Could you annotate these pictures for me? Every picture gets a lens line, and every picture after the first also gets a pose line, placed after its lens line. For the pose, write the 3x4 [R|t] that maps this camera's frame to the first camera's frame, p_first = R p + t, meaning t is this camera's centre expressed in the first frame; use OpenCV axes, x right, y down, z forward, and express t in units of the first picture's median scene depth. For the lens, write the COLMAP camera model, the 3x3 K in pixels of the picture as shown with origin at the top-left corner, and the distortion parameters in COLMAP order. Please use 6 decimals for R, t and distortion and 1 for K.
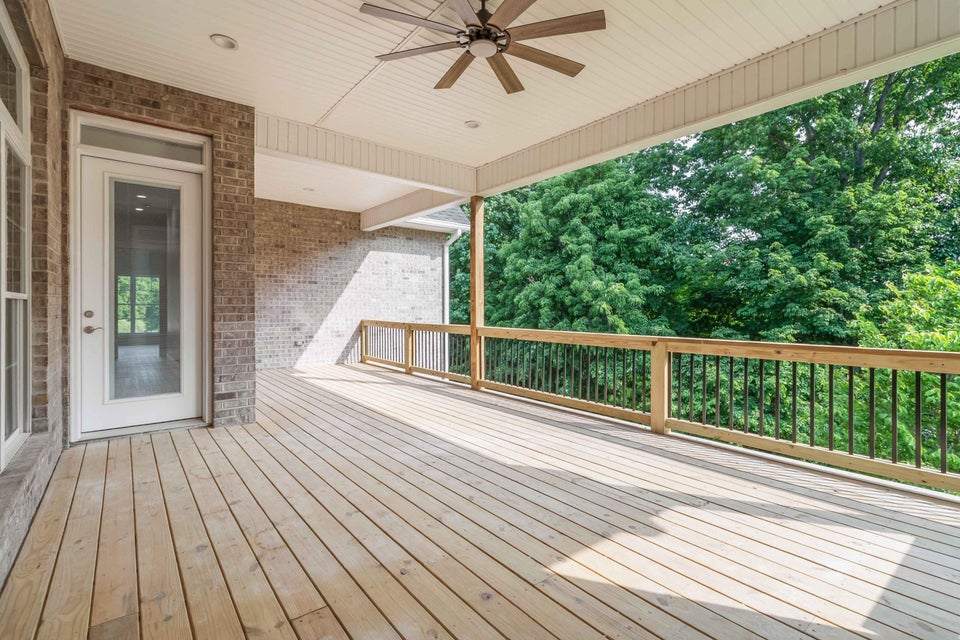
lens RADIAL K [[451.5, 0, 482.7], [0, 451.5, 311.8], [0, 0, 1]] dist [-0.000433, -0.000721]
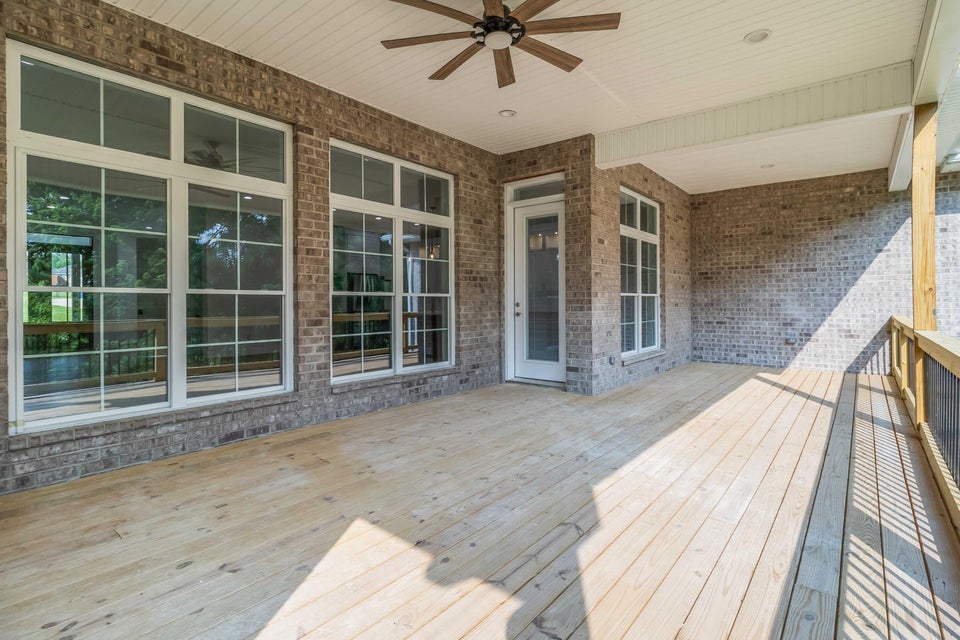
lens RADIAL K [[451.5, 0, 492.5], [0, 451.5, 307.4], [0, 0, 1]] dist [-0.000433, -0.000721]
pose [[0.227977, 0.009426, -0.973621, 0.321413], [-0.005629, 0.999949, 0.008362, 0.000809], [0.973650, 0.003574, 0.228018, 0.249888]]
